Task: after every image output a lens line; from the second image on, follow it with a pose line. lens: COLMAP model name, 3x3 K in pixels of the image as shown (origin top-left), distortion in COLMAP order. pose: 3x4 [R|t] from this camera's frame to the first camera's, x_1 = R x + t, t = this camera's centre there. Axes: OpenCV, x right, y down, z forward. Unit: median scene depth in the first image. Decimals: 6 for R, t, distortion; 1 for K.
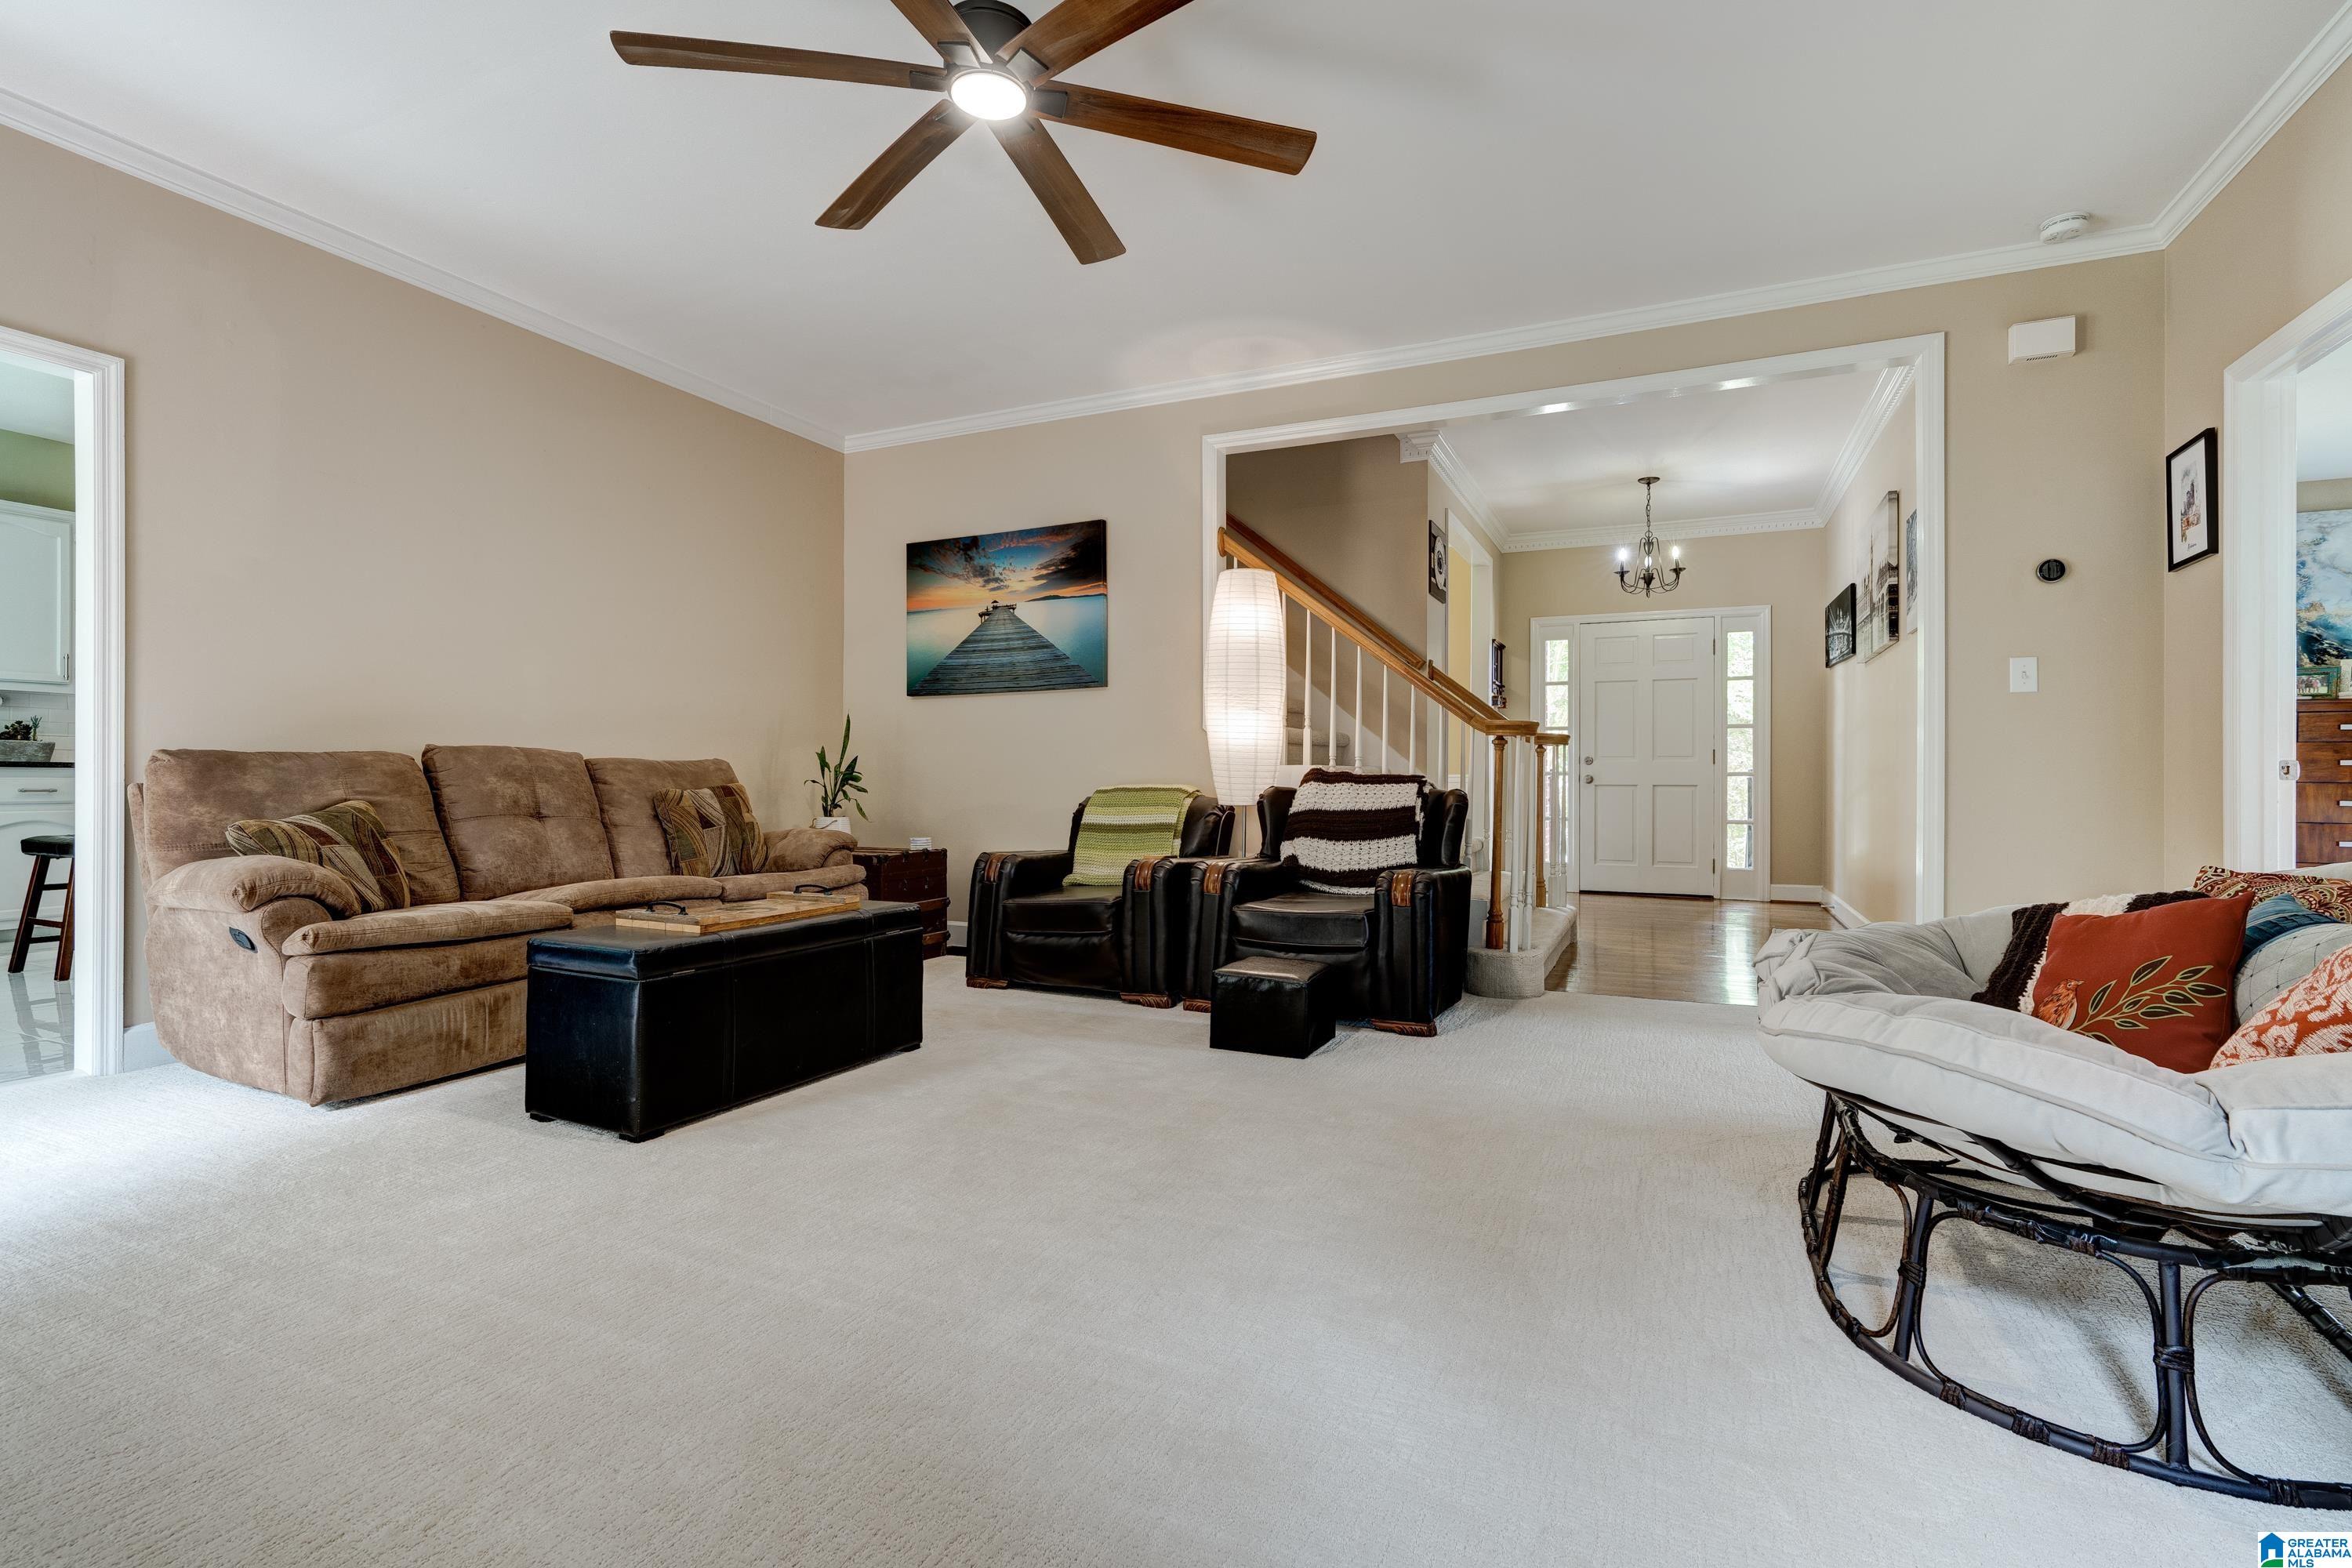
lens RADIAL K [[1070.2, 0, 1176.0], [0, 1070.2, 784.0], [0, 0, 1]] dist [-0.000734, 0.000267]
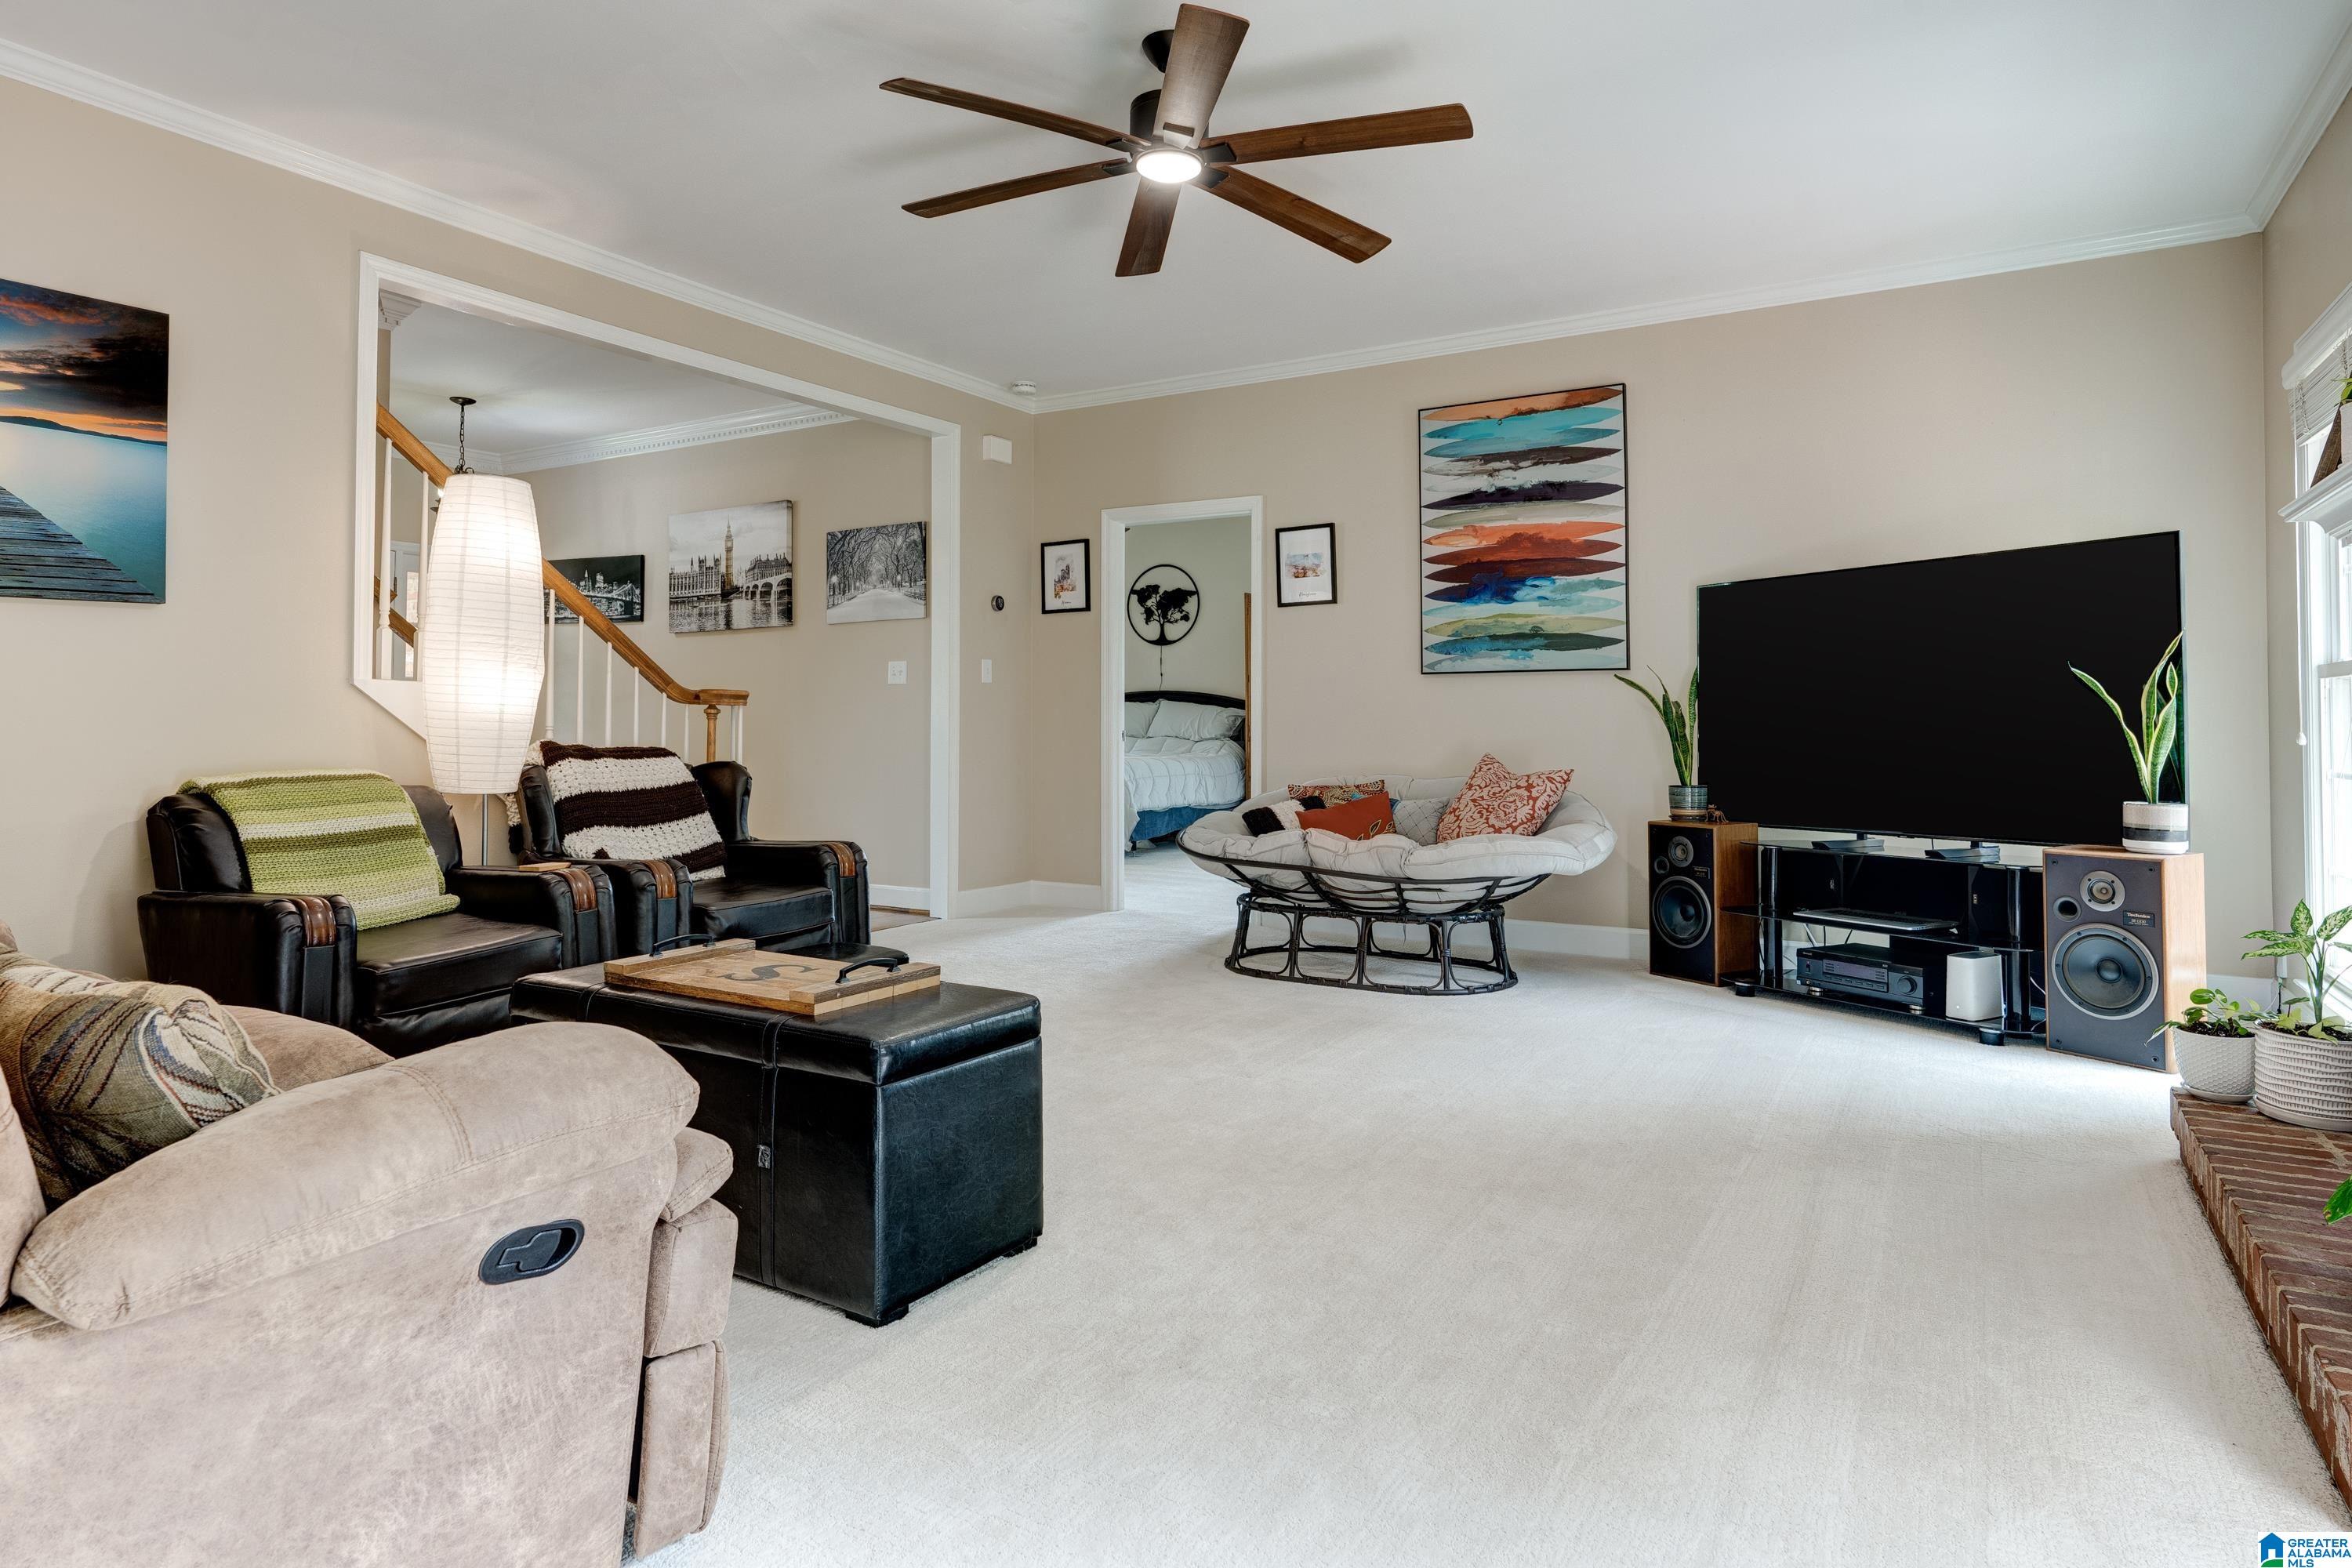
lens RADIAL K [[1321.6, 0, 1188.8], [0, 1321.6, 690.8], [0, 0, 1]] dist [-0.001874, 0.000155]
pose [[0.104431, 0.018999, 0.994351, -0.817060], [0.008842, 0.999760, -0.020031, -0.028979], [-0.994493, 0.010884, 0.104238, 0.435184]]
